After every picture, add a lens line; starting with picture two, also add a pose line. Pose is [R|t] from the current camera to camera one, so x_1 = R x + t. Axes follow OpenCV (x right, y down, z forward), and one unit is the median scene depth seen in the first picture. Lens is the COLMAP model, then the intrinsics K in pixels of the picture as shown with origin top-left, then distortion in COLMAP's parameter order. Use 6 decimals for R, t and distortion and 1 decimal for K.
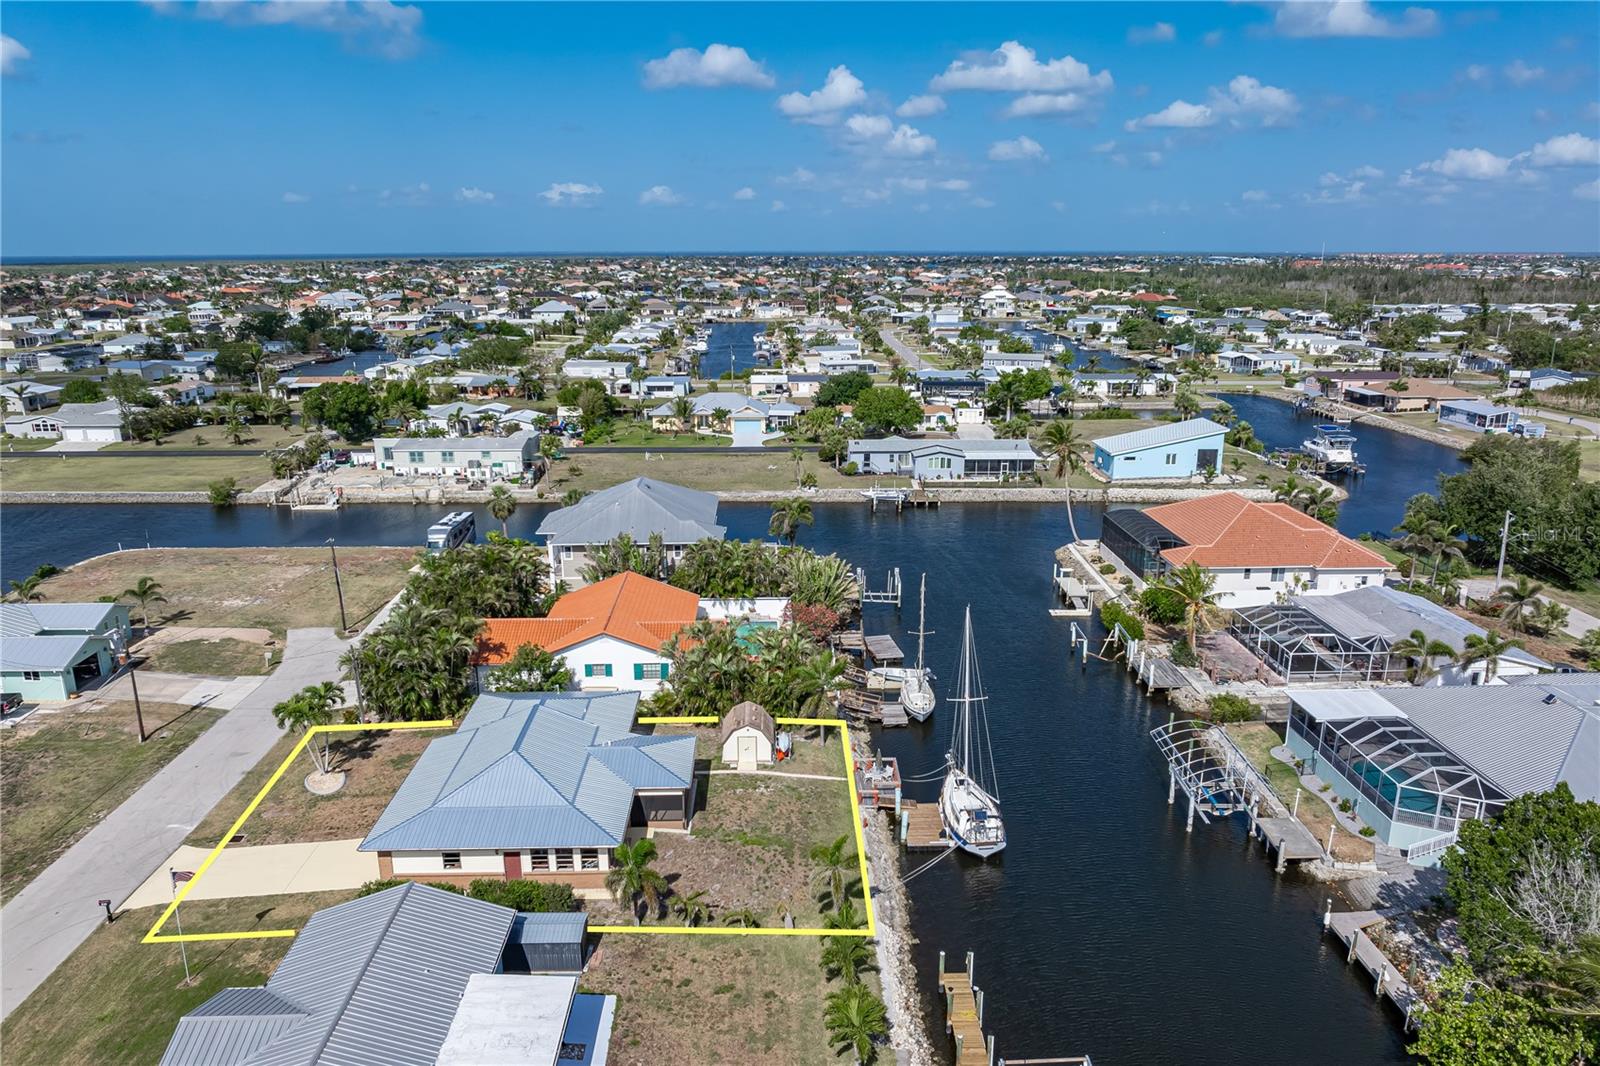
lens RADIAL K [[1129.2, 0, 807.7], [0, 1129.2, 581.7], [0, 0, 1]] dist [-0.032496, 0.018487]
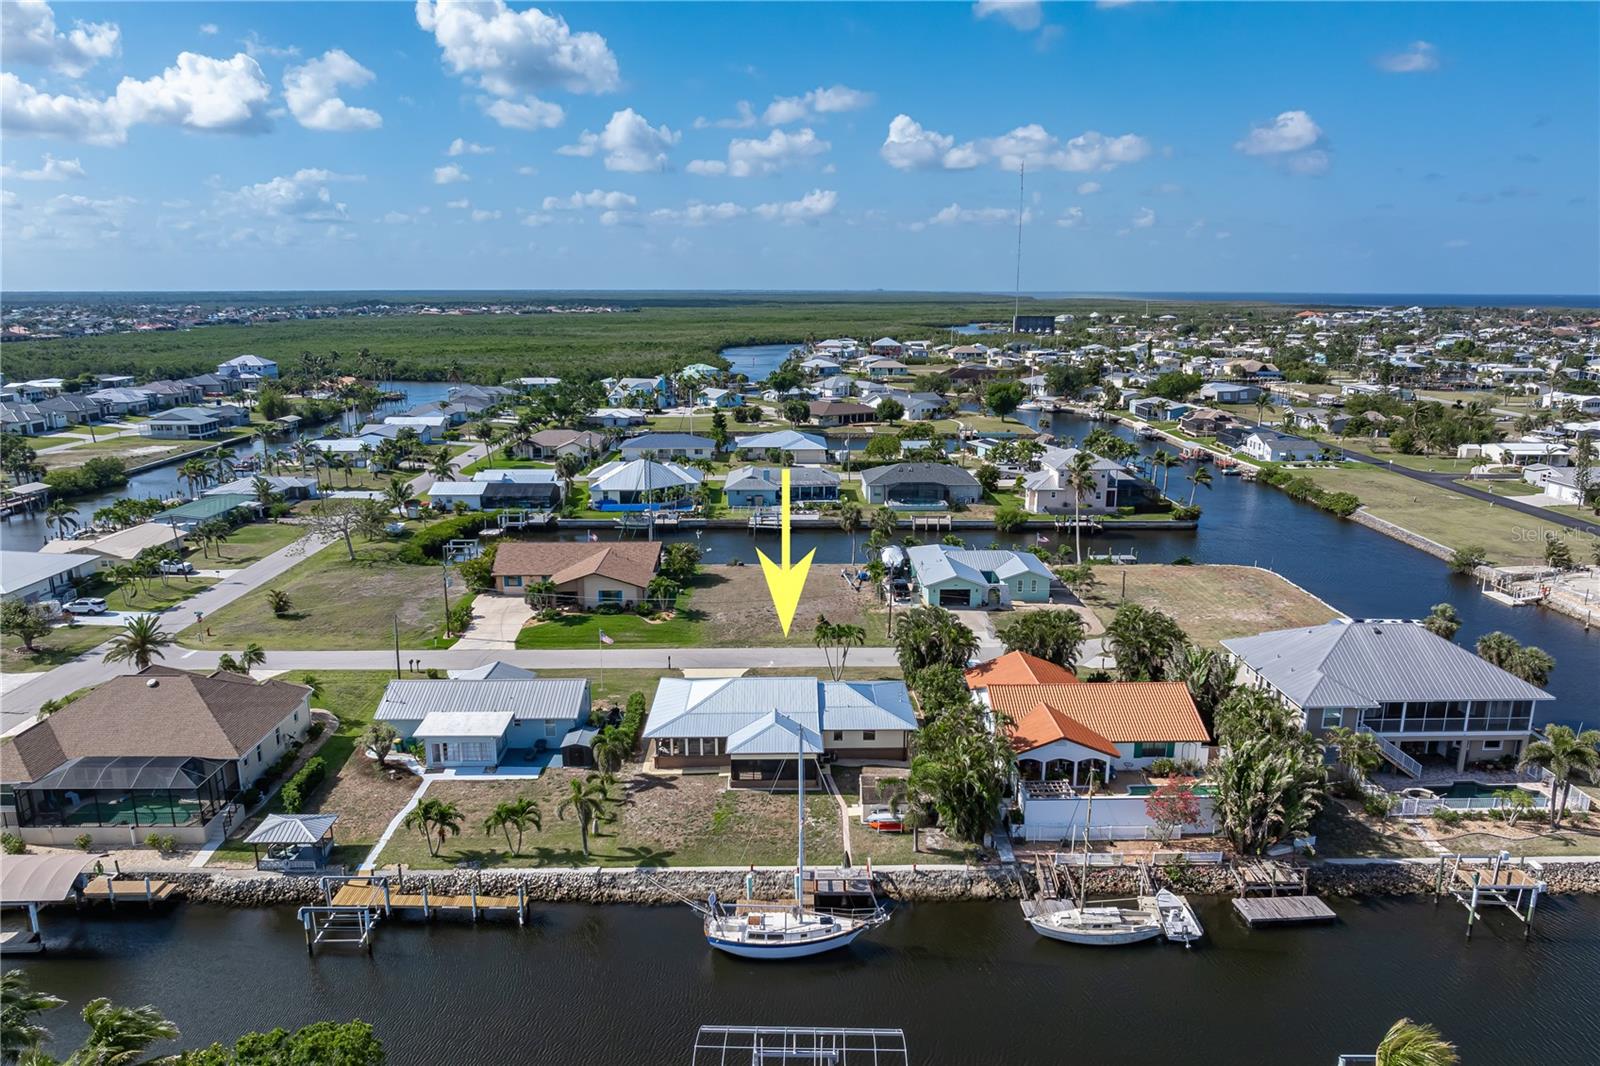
lens RADIAL K [[1134.8, 0, 802.4], [0, 1134.8, 519.9], [0, 0, 1]] dist [-0.024740, 0.004143]
pose [[-0.016778, 0.201566, -0.979331, 0.696350], [-0.283688, 0.938258, 0.197972, -0.219452], [0.958770, 0.281146, 0.041440, 0.596991]]
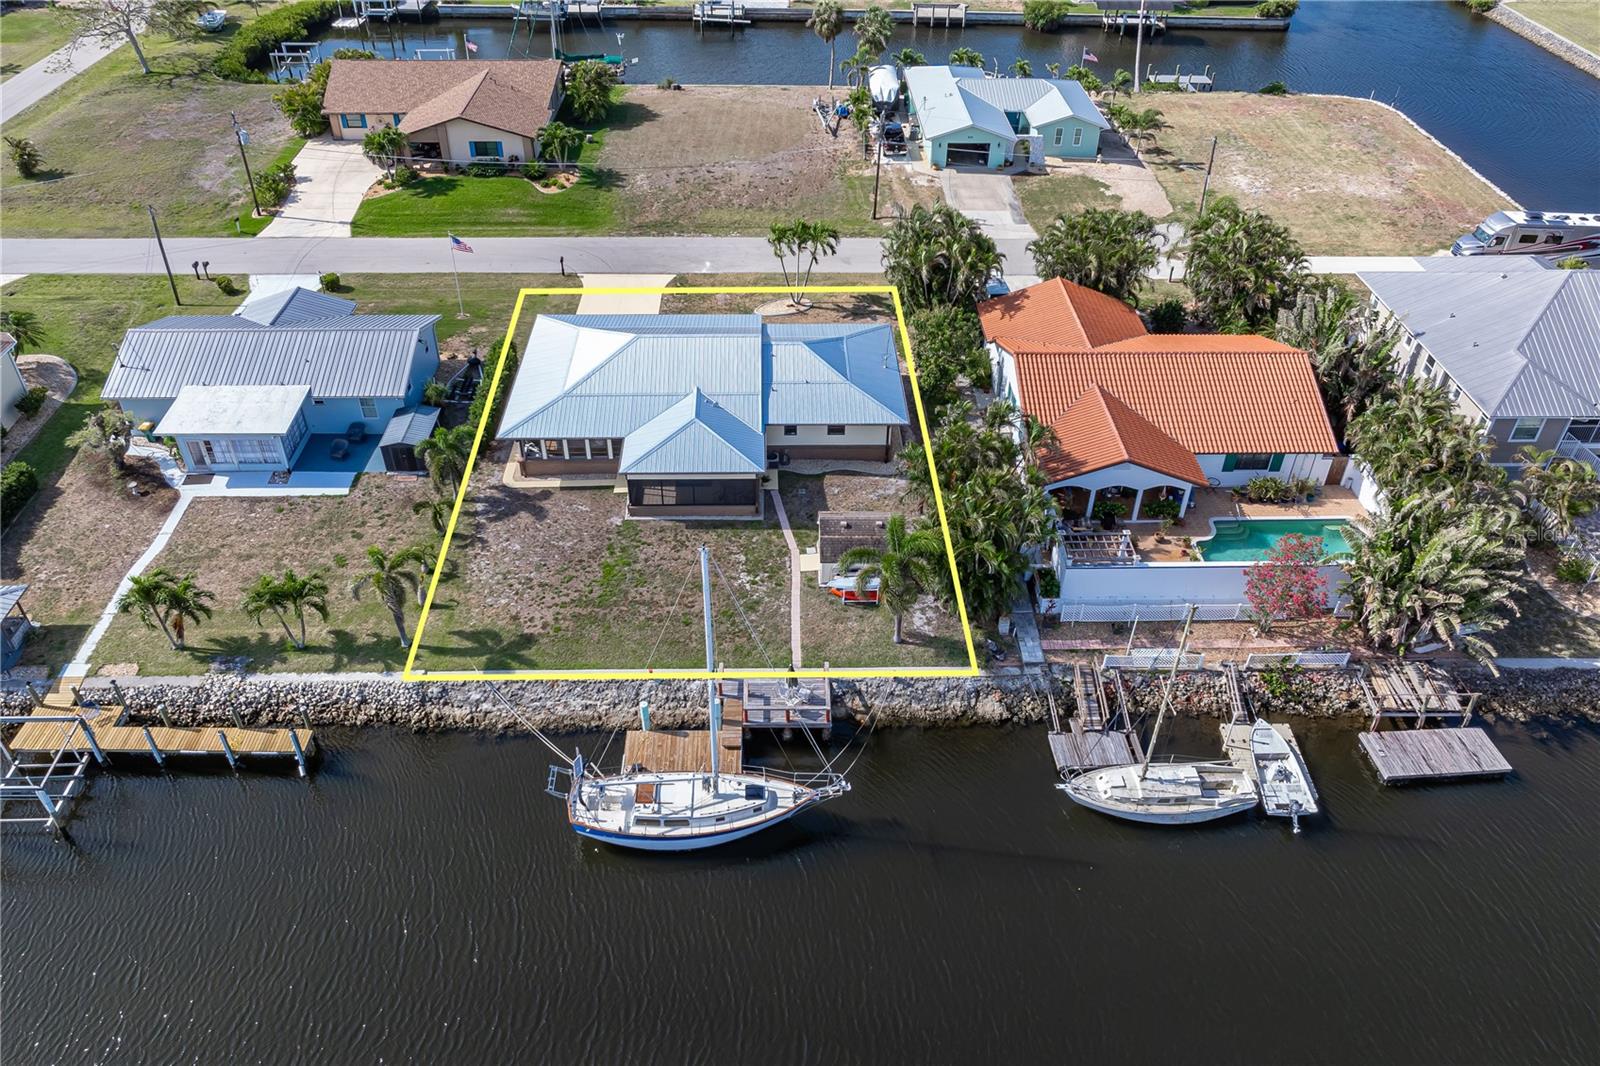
lens RADIAL K [[1188.0, 0, 804.1], [0, 1188.0, 479.4], [0, 0, 1]] dist [-0.025704, 0.007511]
pose [[-0.006083, 0.582716, -0.812653, 0.396492], [-0.298867, 0.774464, 0.557570, -0.225854], [0.954276, 0.246267, 0.169443, 0.614208]]
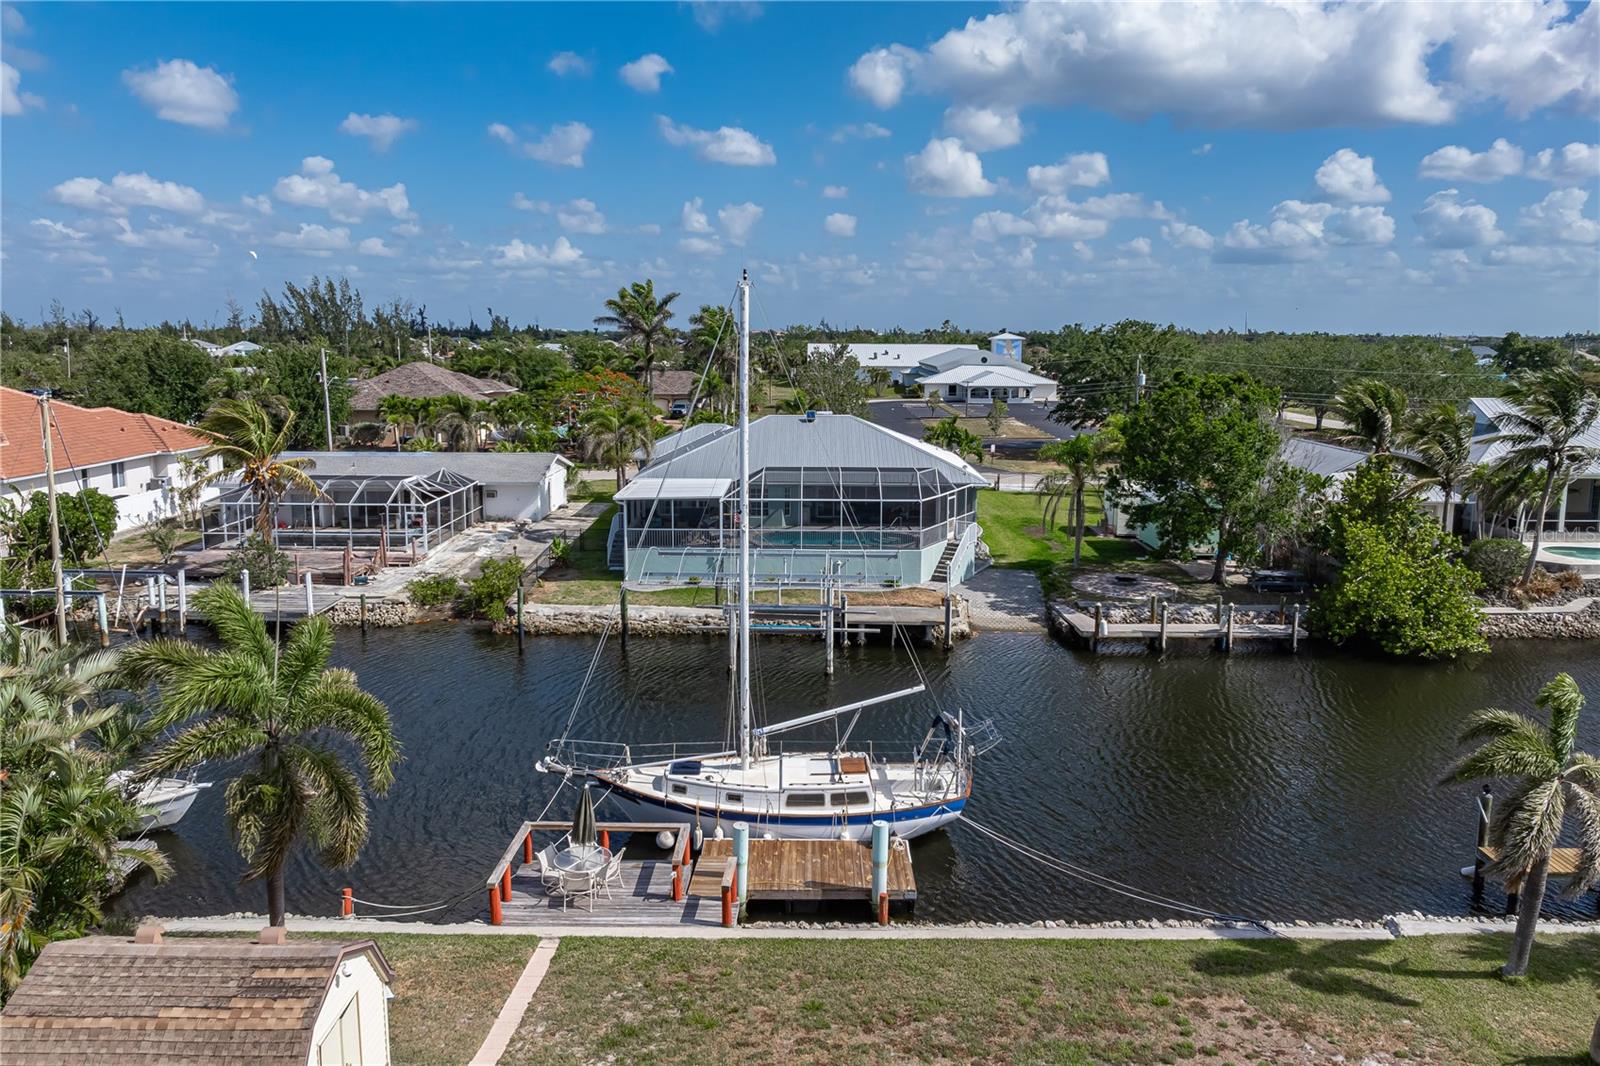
lens RADIAL K [[1101.9, 0, 800.0], [0, 1101.9, 533.0], [0, 0, 1]] dist [-0.032071, 0.000609]
pose [[0.042583, -0.170803, 0.984385, -0.162509], [0.279839, 0.947879, 0.152364, 0.035271], [-0.959102, 0.268981, 0.088160, 0.635457]]
